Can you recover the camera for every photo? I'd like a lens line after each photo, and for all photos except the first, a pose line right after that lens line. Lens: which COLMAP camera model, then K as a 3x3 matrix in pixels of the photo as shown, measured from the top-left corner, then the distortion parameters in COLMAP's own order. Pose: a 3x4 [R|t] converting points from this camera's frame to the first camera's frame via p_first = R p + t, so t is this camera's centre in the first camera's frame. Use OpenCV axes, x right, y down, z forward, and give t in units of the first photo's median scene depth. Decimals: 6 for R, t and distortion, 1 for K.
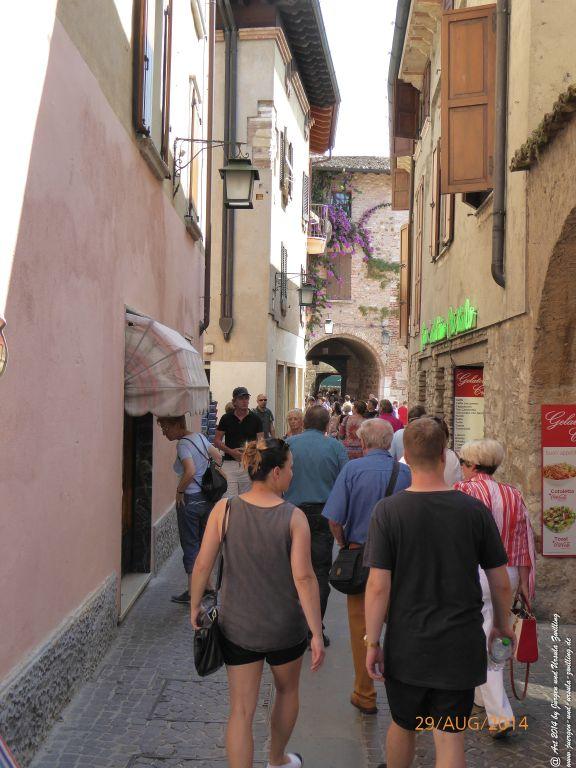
lens RADIAL K [[562.0, 0, 288.0], [0, 562.0, 384.0], [0, 0, 1]] dist [-0.010769, 0.005451]
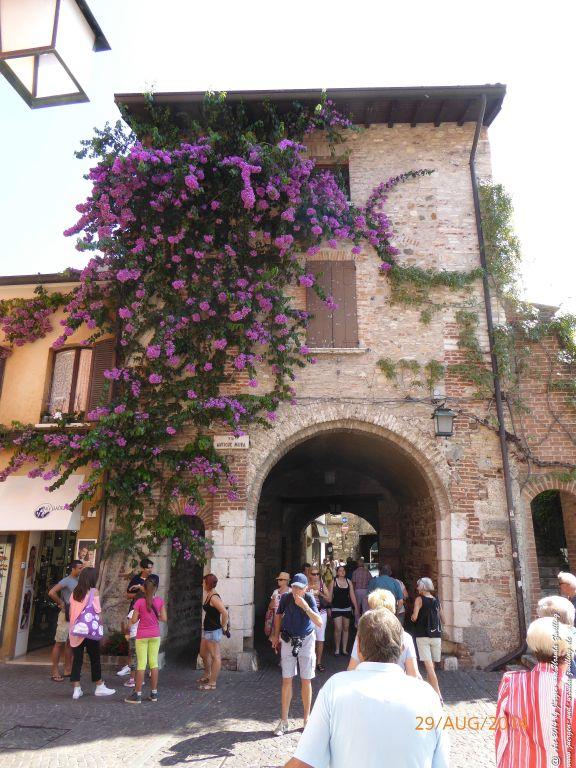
lens RADIAL K [[562.0, 0, 288.0], [0, 562.0, 384.0], [0, 0, 1]] dist [-0.010769, 0.005451]
pose [[0.996463, -0.047866, -0.069062, 0.083248], [0.026000, 0.957191, -0.288287, 0.012607], [0.079905, 0.285472, 0.955050, 0.553270]]
